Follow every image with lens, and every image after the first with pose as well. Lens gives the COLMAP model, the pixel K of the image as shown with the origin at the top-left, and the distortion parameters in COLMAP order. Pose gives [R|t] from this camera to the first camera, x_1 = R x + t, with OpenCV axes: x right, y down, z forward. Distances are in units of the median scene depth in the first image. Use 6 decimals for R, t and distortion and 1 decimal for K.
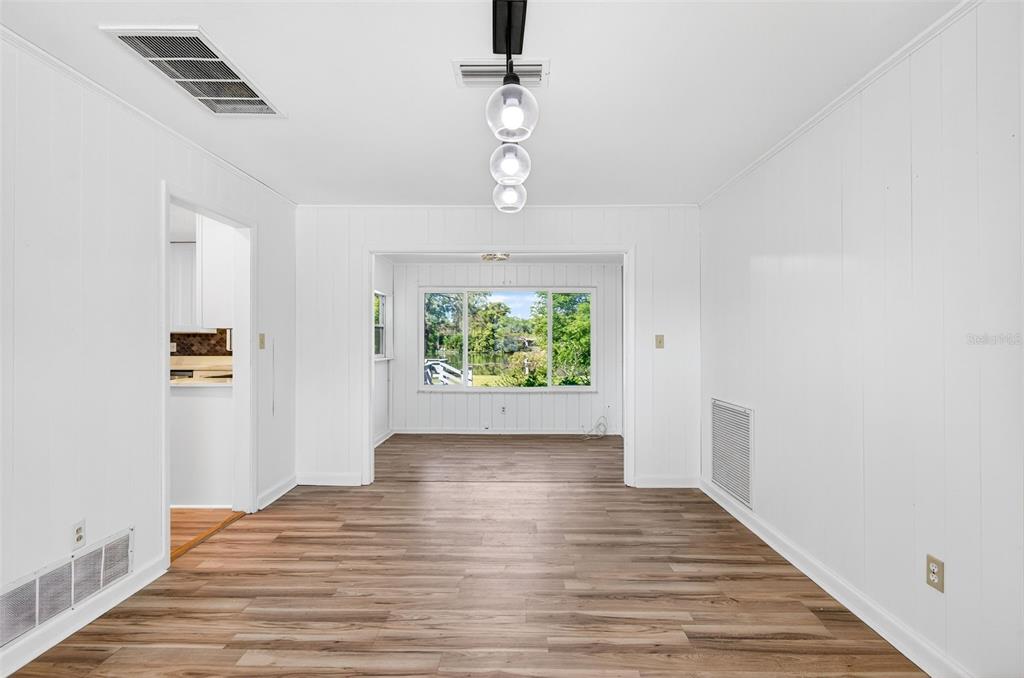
lens RADIAL K [[540.7, 0, 510.5], [0, 540.7, 337.6], [0, 0, 1]] dist [0.049244, 0.000826]
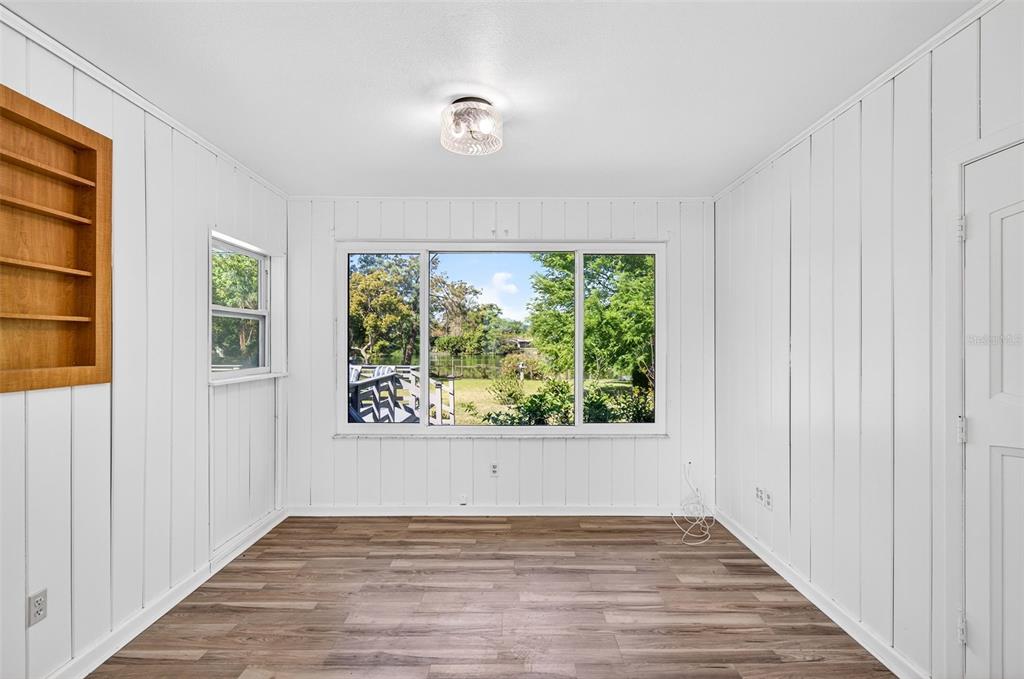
lens RADIAL K [[524.9, 0, 505.9], [0, 524.9, 339.9], [0, 0, 1]] dist [-0.003641, -0.000067]
pose [[0.999972, -0.001601, 0.007274, -0.001169], [0.001592, 0.999998, 0.001235, 0.000730], [-0.007276, -0.001224, 0.999973, 0.063854]]
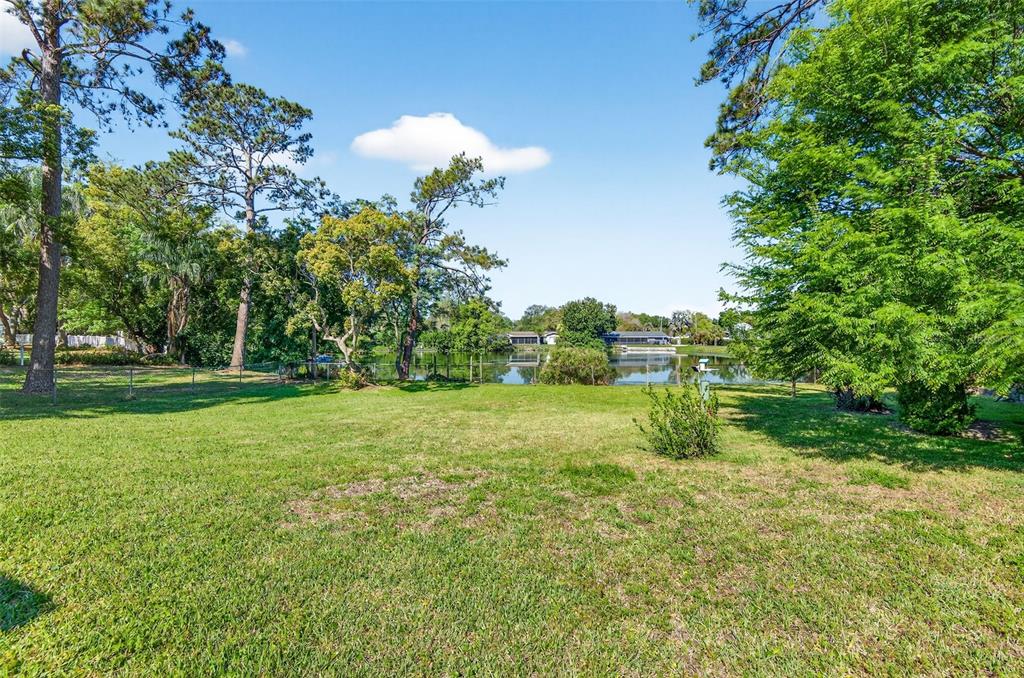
lens RADIAL K [[492.8, 0, 491.4], [0, 492.8, 336.8], [0, 0, 1]] dist [0.004045, -0.000769]
pose [[0.999316, -0.003344, 0.036824, -0.057156], [0.003379, 0.999994, -0.000889, 0.008924], [-0.036820, 0.001013, 0.999321, 0.275853]]
